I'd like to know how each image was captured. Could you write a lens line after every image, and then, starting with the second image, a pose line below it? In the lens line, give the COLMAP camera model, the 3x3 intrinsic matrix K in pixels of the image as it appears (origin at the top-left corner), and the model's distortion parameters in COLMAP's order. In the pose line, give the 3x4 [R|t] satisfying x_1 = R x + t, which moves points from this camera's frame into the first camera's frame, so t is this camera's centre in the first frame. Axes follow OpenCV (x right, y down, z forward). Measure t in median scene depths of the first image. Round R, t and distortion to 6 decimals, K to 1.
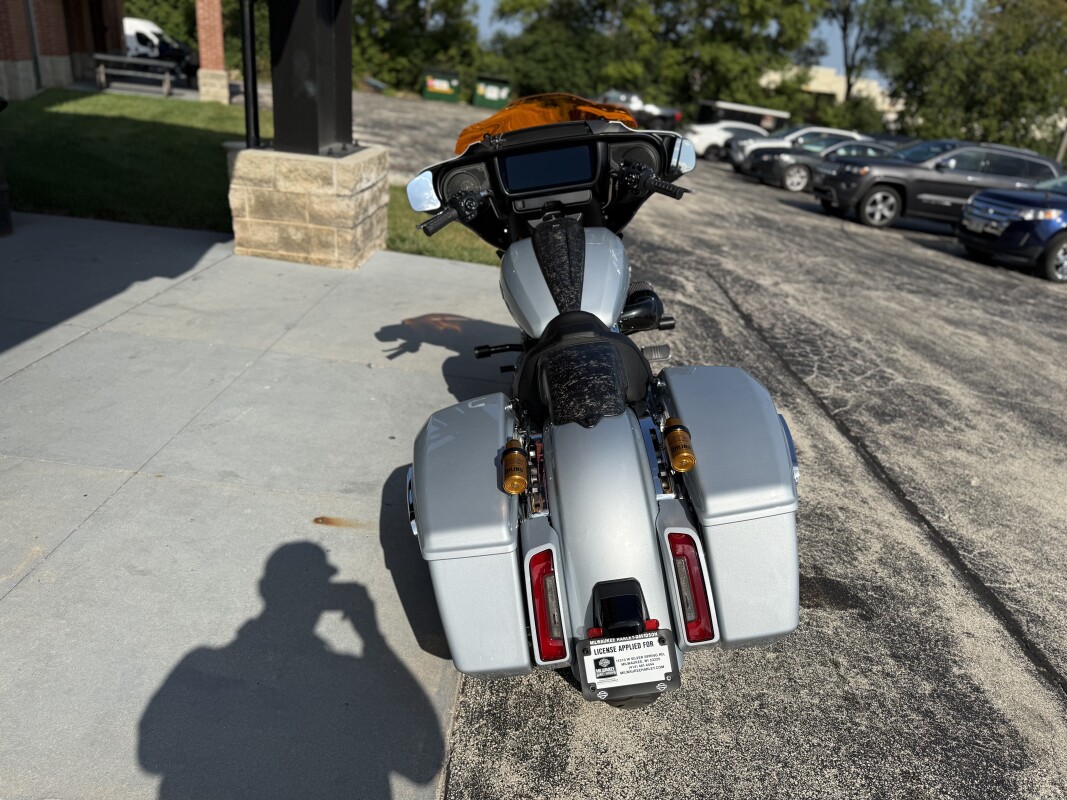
lens RADIAL K [[758.2, 0, 537.4], [0, 758.2, 400.9], [0, 0, 1]] dist [0.051991, -0.078398]
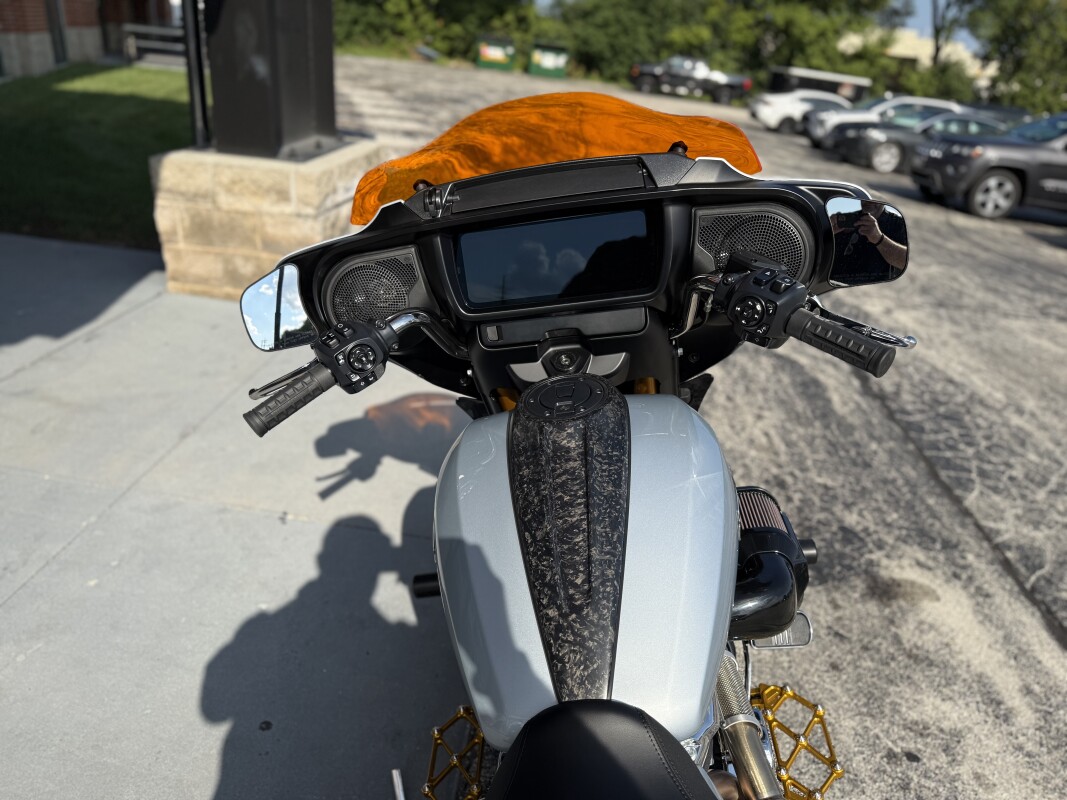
lens RADIAL K [[766.3, 0, 533.5], [0, 766.3, 400.0], [0, 0, 1]] dist [-0.003132, 0.000179]
pose [[0.996958, 0.022804, -0.074536, 0.015287], [-0.020204, 0.999168, 0.035441, -0.096163], [0.075282, -0.033827, 0.996588, 0.221269]]
